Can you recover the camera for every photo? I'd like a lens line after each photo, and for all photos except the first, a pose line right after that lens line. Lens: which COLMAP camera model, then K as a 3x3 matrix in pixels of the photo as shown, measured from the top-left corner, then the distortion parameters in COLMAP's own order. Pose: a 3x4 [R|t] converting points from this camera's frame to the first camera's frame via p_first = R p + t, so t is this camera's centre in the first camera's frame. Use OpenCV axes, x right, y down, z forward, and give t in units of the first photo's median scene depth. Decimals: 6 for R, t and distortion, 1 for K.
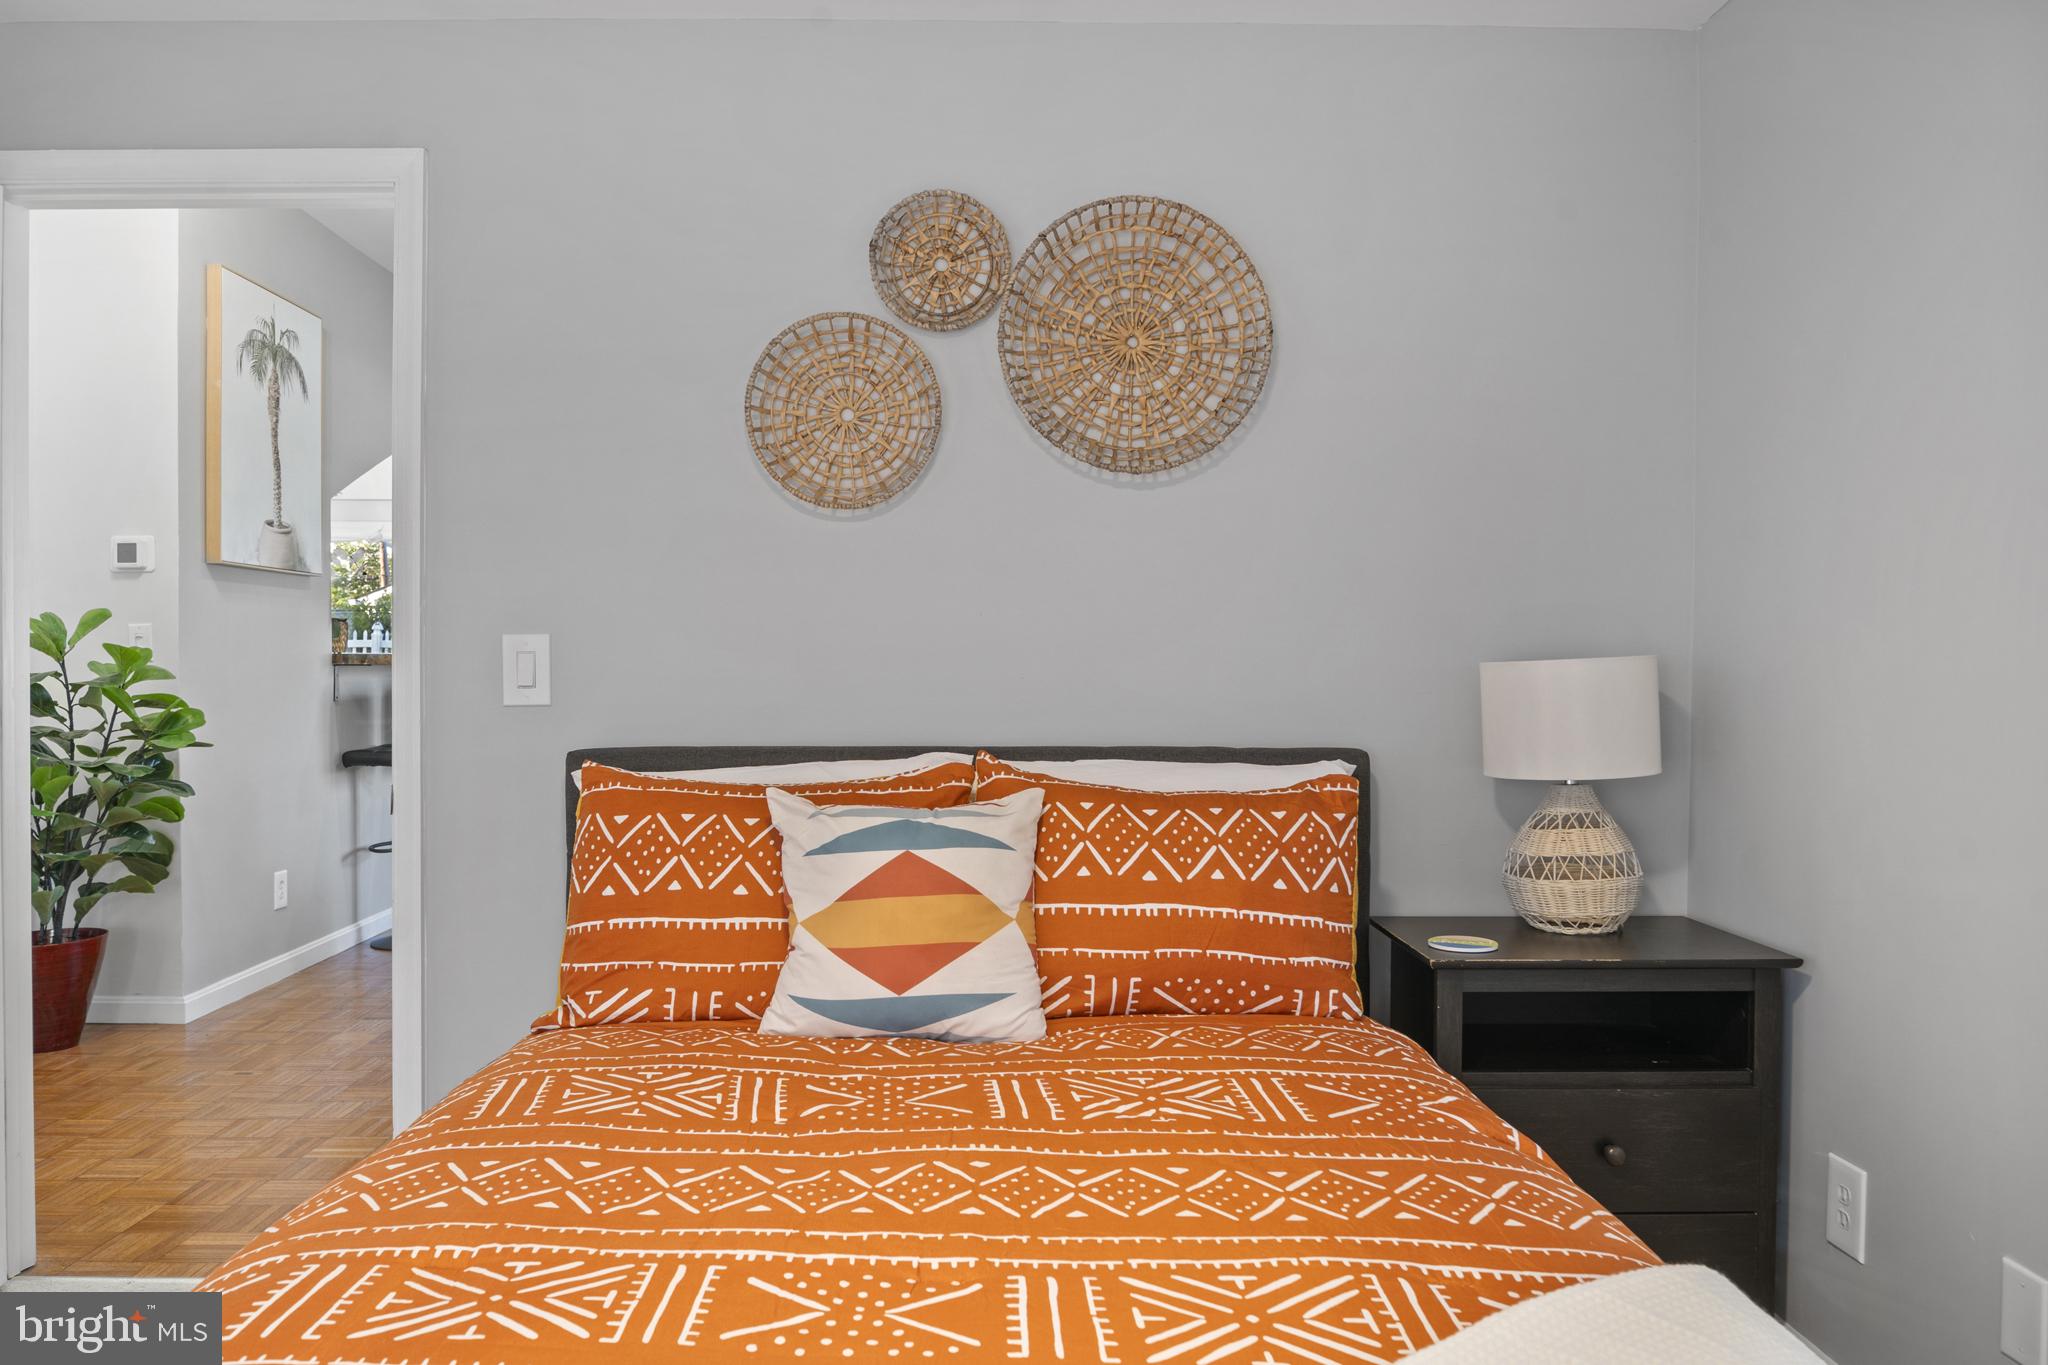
lens RADIAL K [[1431.9, 0, 1022.0], [0, 1431.9, 717.5], [0, 0, 1]] dist [-0.026005, -0.000104]
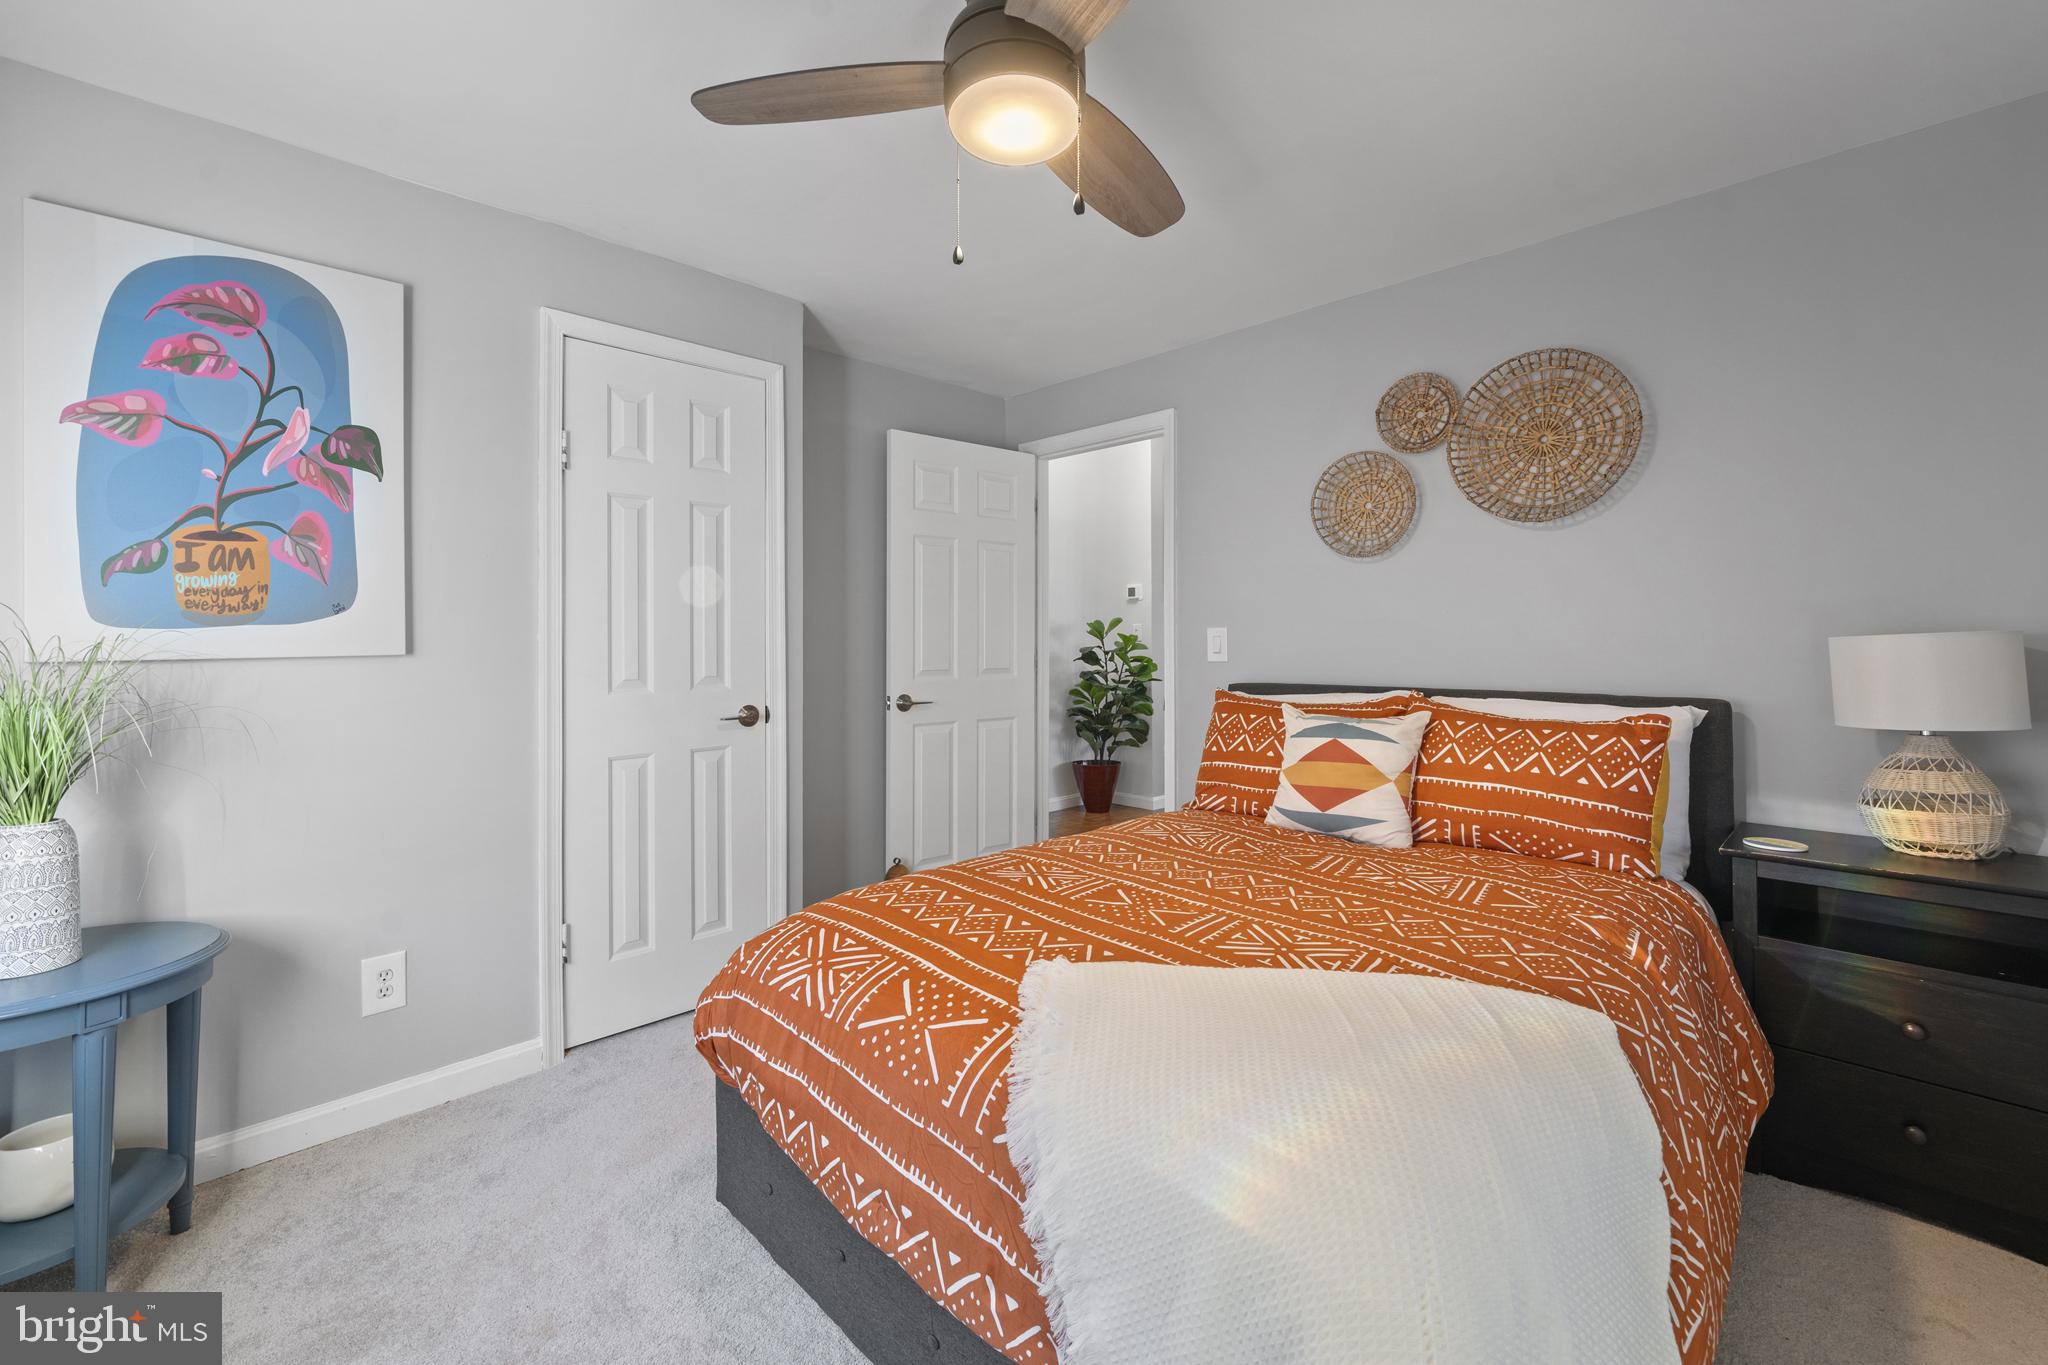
lens RADIAL K [[886.8, 0, 1038.4], [0, 886.8, 655.5], [0, 0, 1]] dist [-0.010425, -0.000202]
pose [[0.691164, 0.006628, -0.722667, 0.415562], [-0.022263, 0.999679, -0.012124, 0.004311], [0.722355, 0.024468, 0.691090, -0.089682]]
